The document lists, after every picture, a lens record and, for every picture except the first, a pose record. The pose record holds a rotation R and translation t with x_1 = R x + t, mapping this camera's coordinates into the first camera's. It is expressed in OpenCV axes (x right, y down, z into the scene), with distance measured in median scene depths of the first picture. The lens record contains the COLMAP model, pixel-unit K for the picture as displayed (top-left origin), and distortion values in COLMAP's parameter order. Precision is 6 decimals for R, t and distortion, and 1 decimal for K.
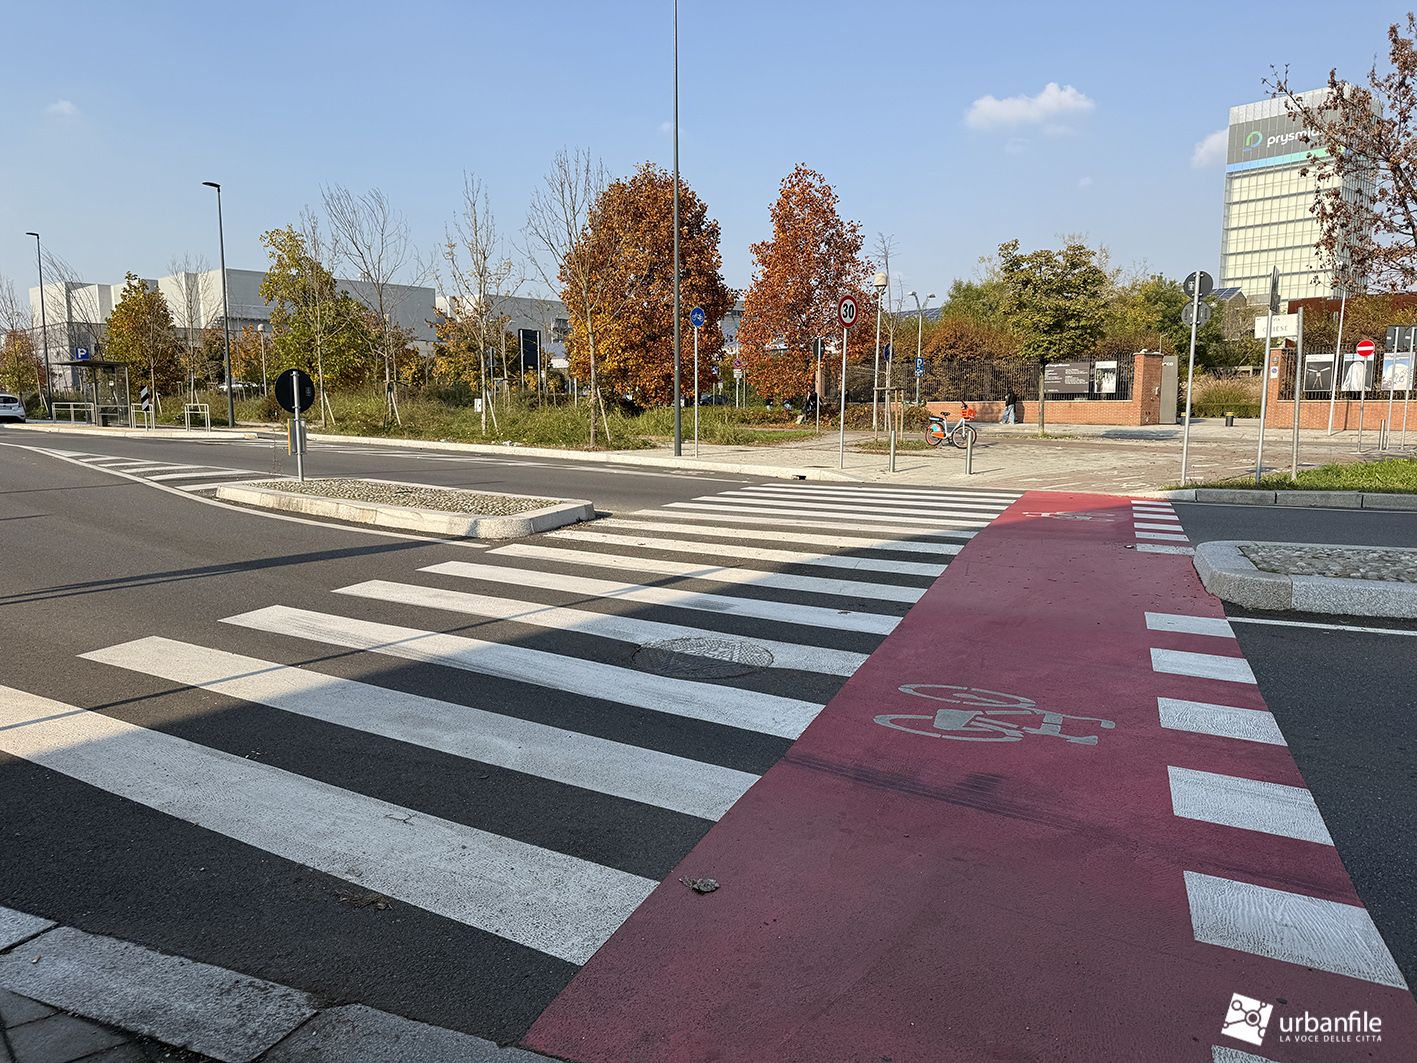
lens RADIAL K [[978.7, 0, 694.7], [0, 978.7, 537.2], [0, 0, 1]] dist [0.030258, -0.029452]
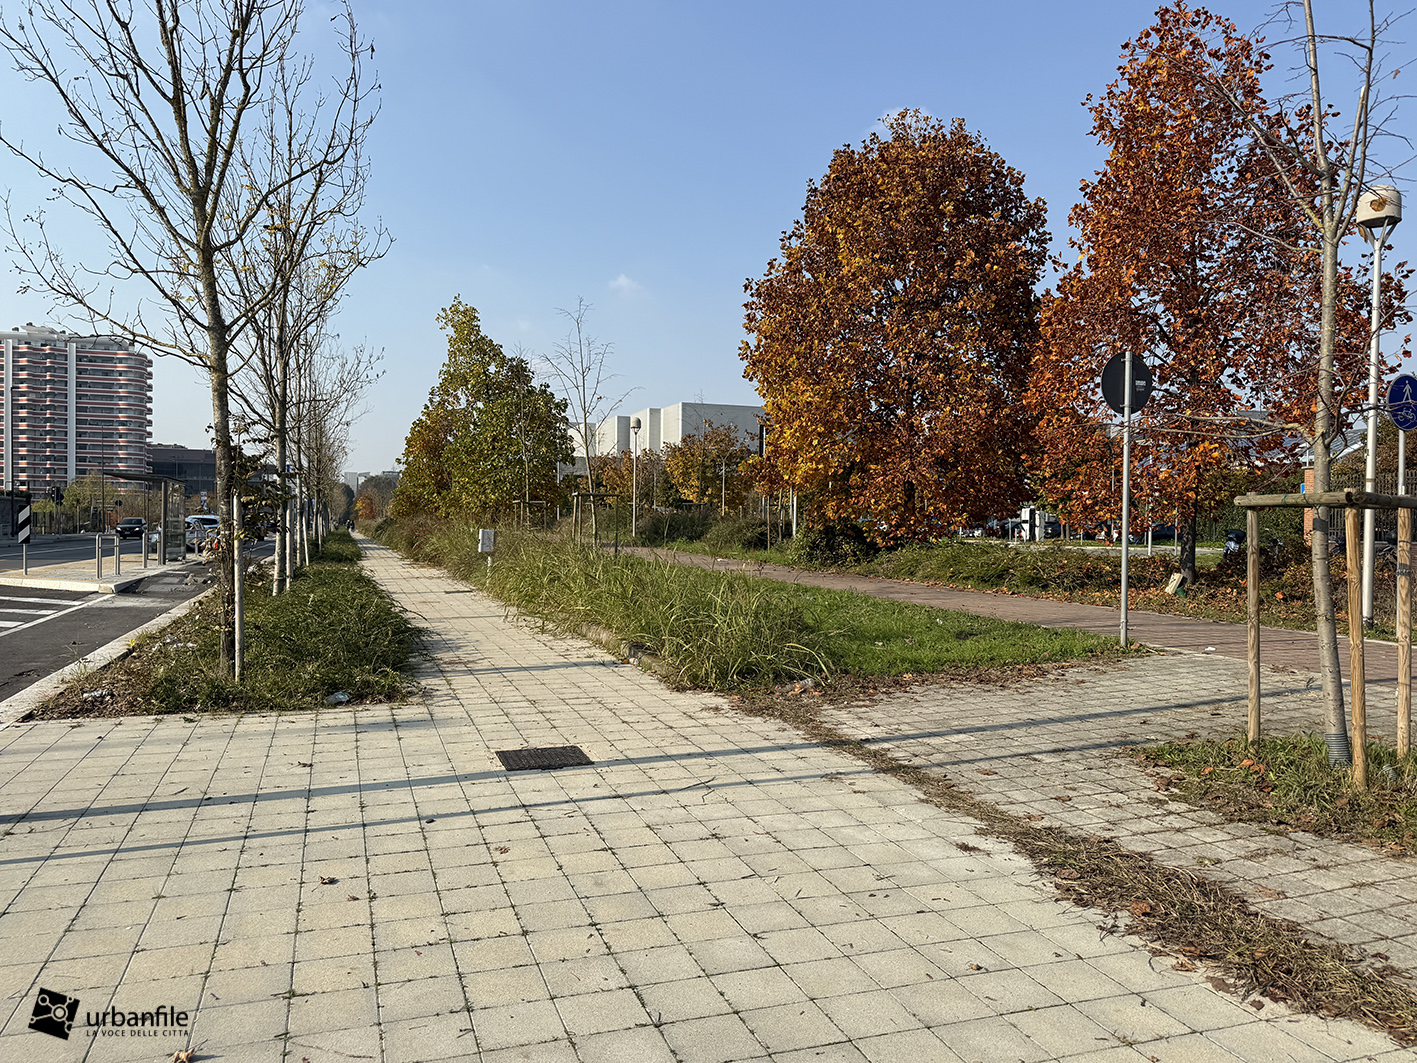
lens RADIAL K [[1030.1, 0, 710.1], [0, 1030.1, 527.7], [0, 0, 1]] dist [0.014359, -0.008464]
pose [[0.899071, 0.011235, -0.437659, 0.100225], [-0.073032, 0.989512, -0.124626, -0.062737], [0.431669, 0.144011, 0.890462, 0.426850]]
